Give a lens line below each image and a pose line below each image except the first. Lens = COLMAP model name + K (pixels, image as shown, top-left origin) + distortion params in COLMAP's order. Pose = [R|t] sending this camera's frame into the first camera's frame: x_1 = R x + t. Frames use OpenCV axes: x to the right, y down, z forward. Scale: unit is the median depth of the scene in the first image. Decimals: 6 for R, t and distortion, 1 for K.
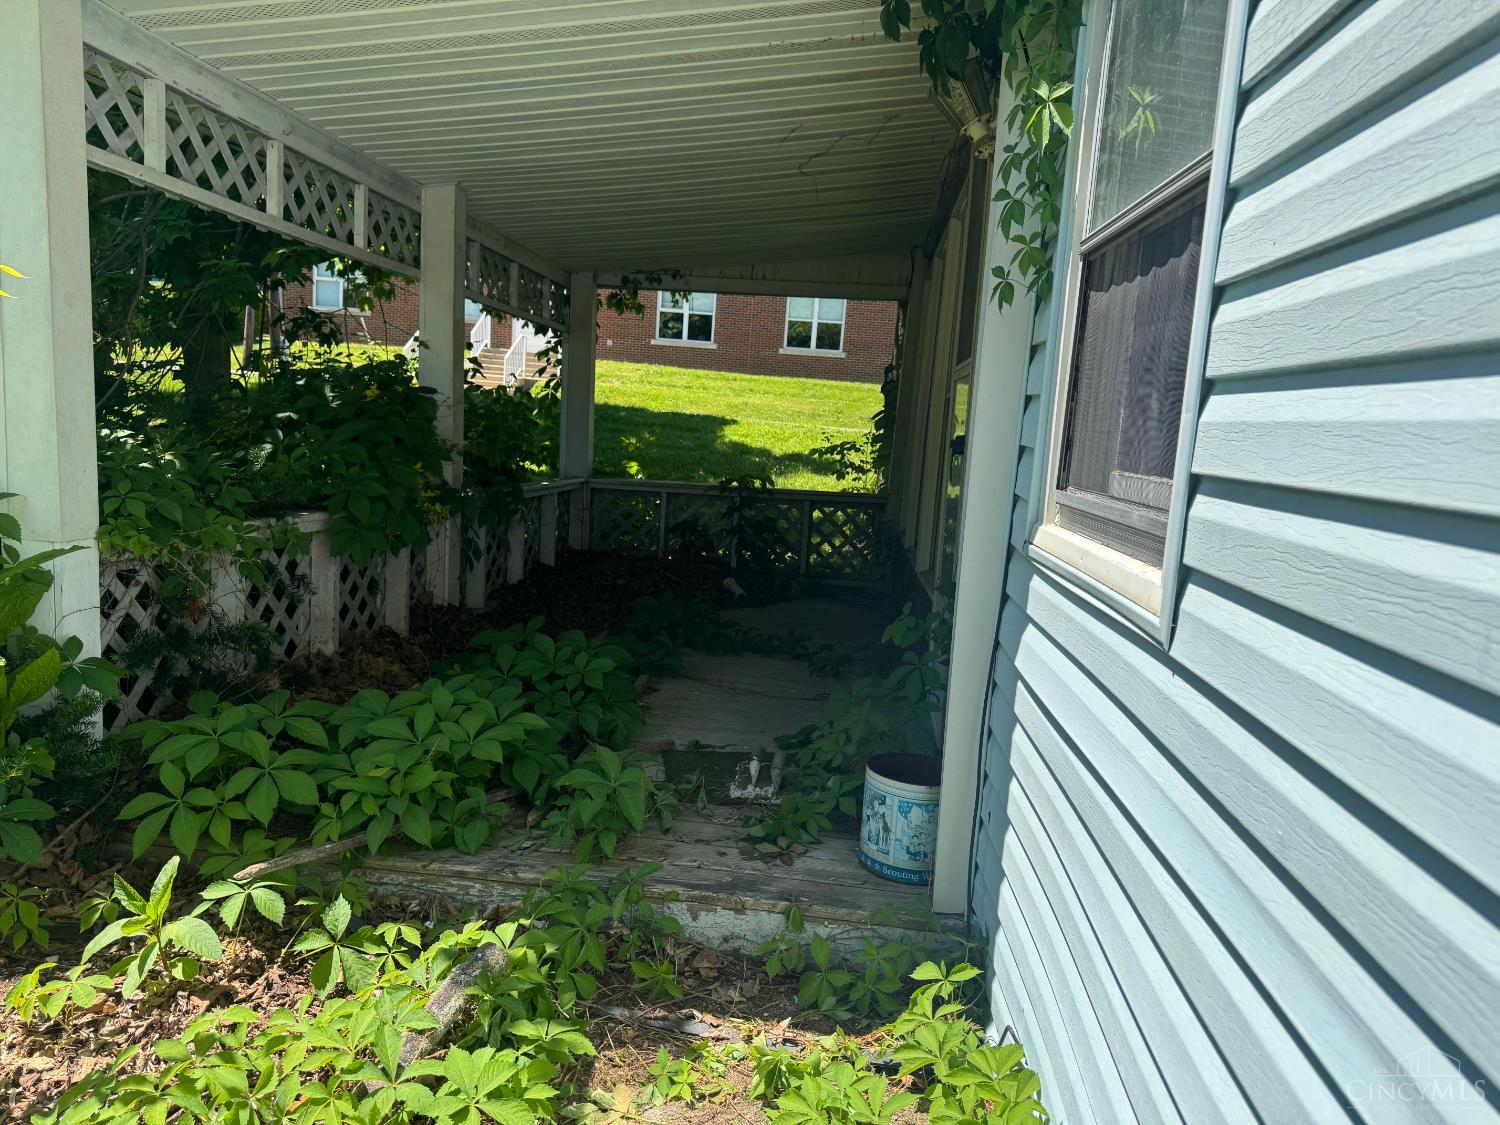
lens RADIAL K [[1067.2, 0, 743.2], [0, 1067.2, 574.1], [0, 0, 1]] dist [0.089709, -0.085507]
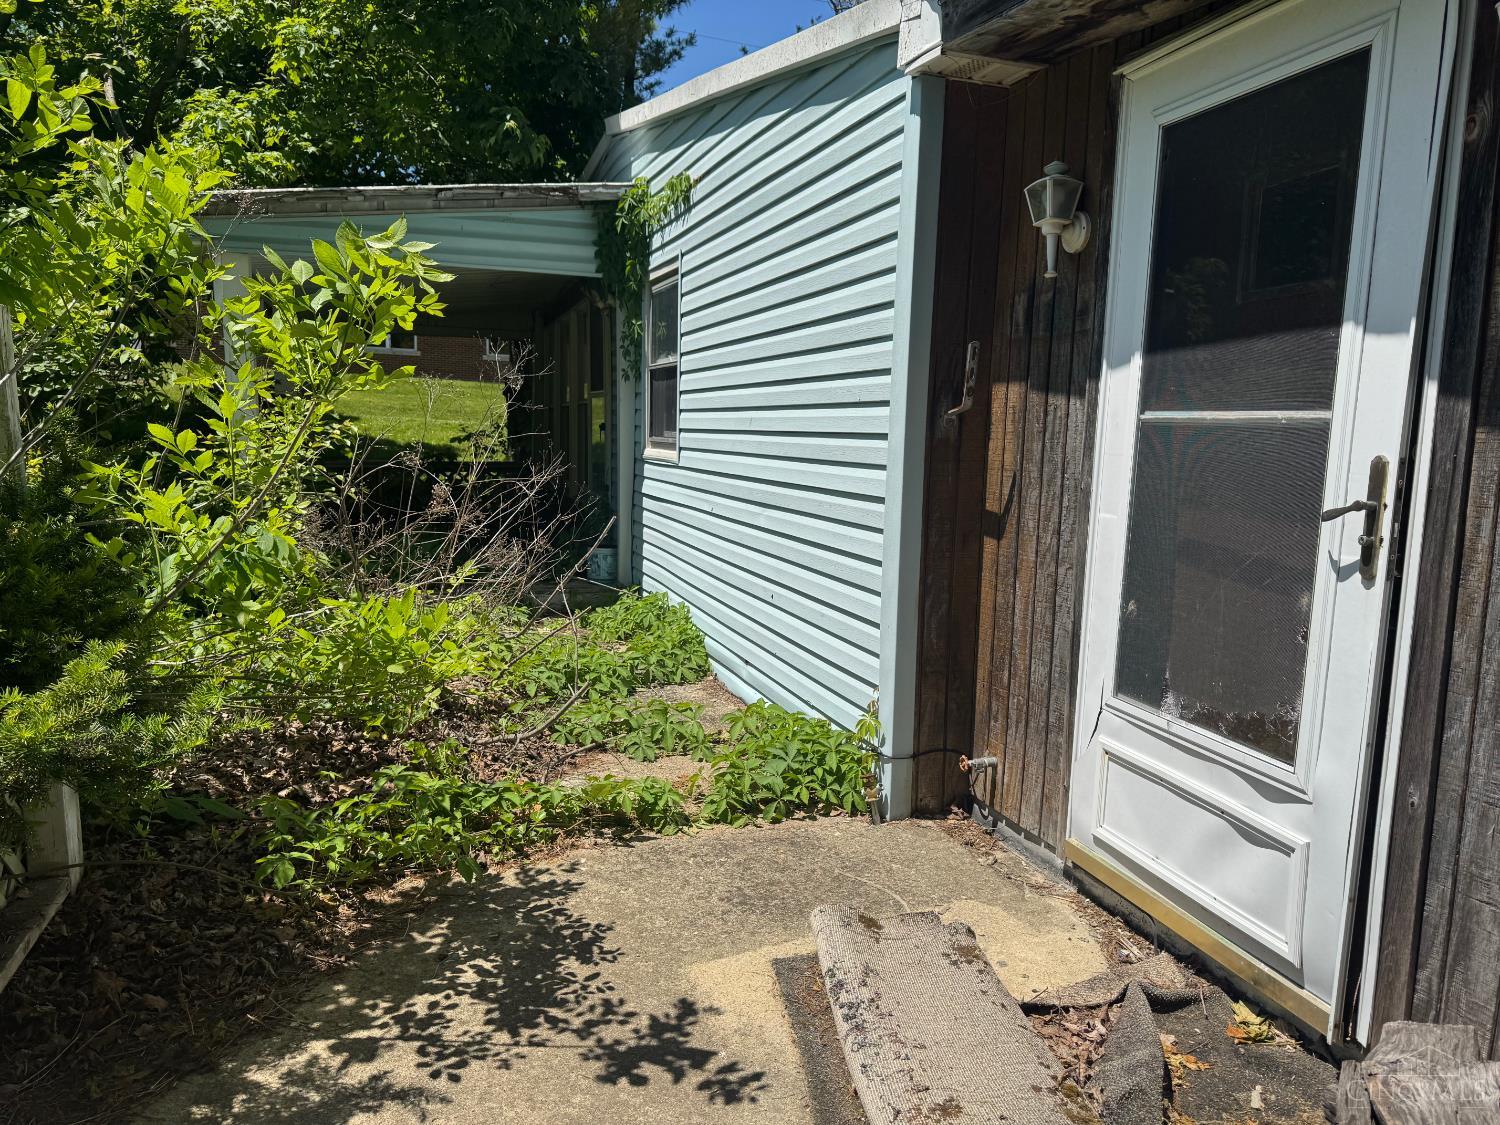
lens RADIAL K [[1067.2, 0, 743.2], [0, 1067.2, 574.1], [0, 0, 1]] dist [0.089709, -0.085507]
pose [[0.918276, -0.097517, 0.383743, -0.736916], [0.092886, 0.995205, 0.030632, 0.262878], [-0.384890, 0.007515, 0.922932, -2.123261]]
